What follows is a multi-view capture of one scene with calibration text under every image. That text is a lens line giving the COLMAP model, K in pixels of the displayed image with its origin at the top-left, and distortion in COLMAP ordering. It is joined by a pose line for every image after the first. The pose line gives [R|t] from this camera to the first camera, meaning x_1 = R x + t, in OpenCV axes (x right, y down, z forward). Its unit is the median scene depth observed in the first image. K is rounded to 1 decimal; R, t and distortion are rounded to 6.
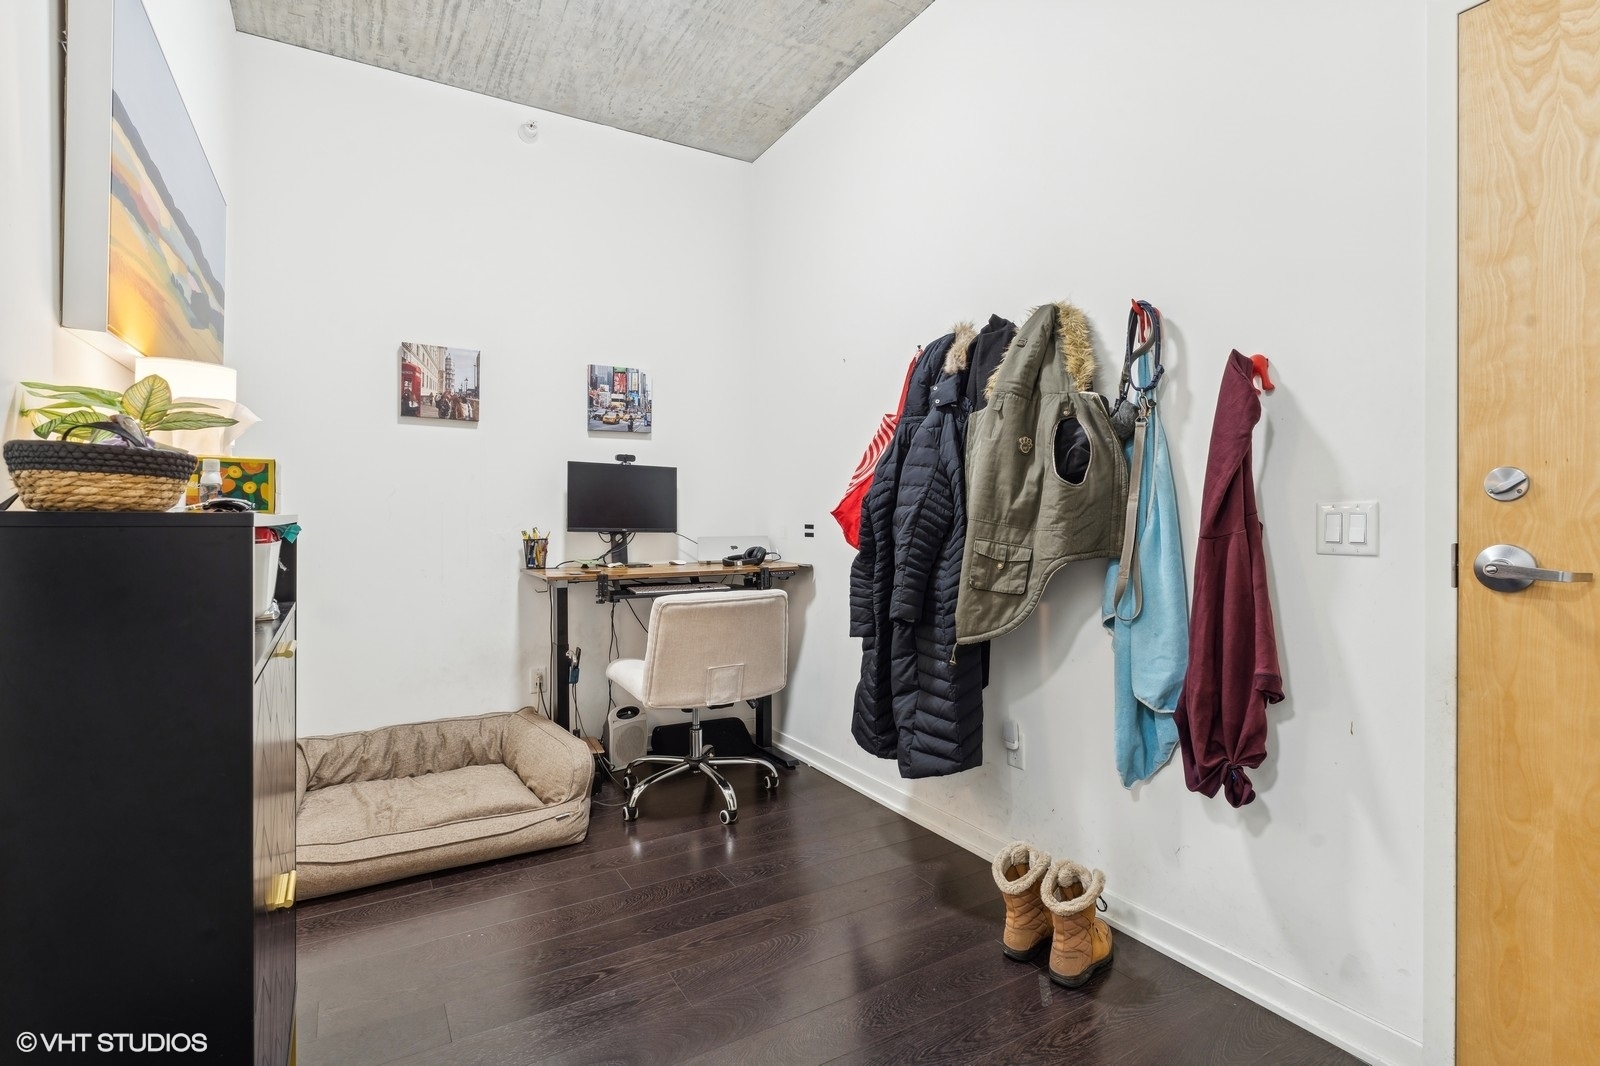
lens RADIAL K [[760.3, 0, 794.0], [0, 760.3, 526.0], [0, 0, 1]] dist [0.003043, -0.000460]
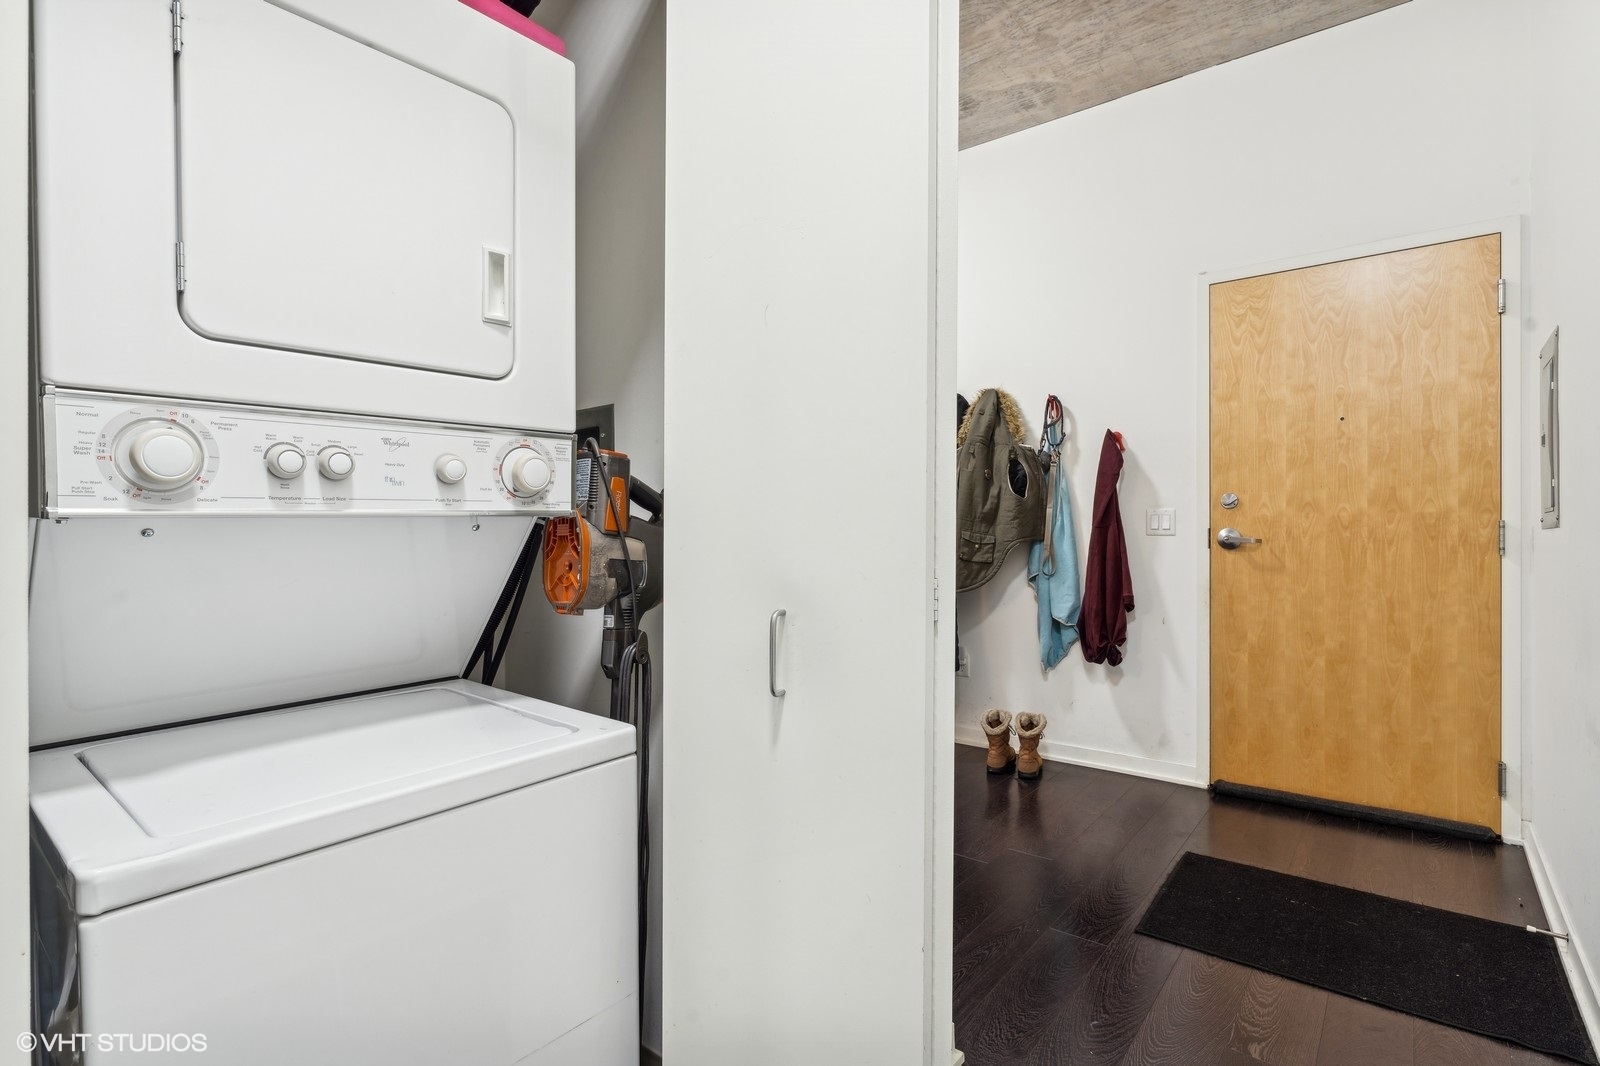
lens RADIAL K [[760.3, 0, 805.9], [0, 760.3, 535.5], [0, 0, 1]] dist [0.003043, -0.000460]
pose [[0.937385, 0.003980, 0.348272, -0.704440], [-0.001293, 0.999968, -0.007945, 0.045566], [-0.348292, 0.006998, 0.937360, -0.460556]]
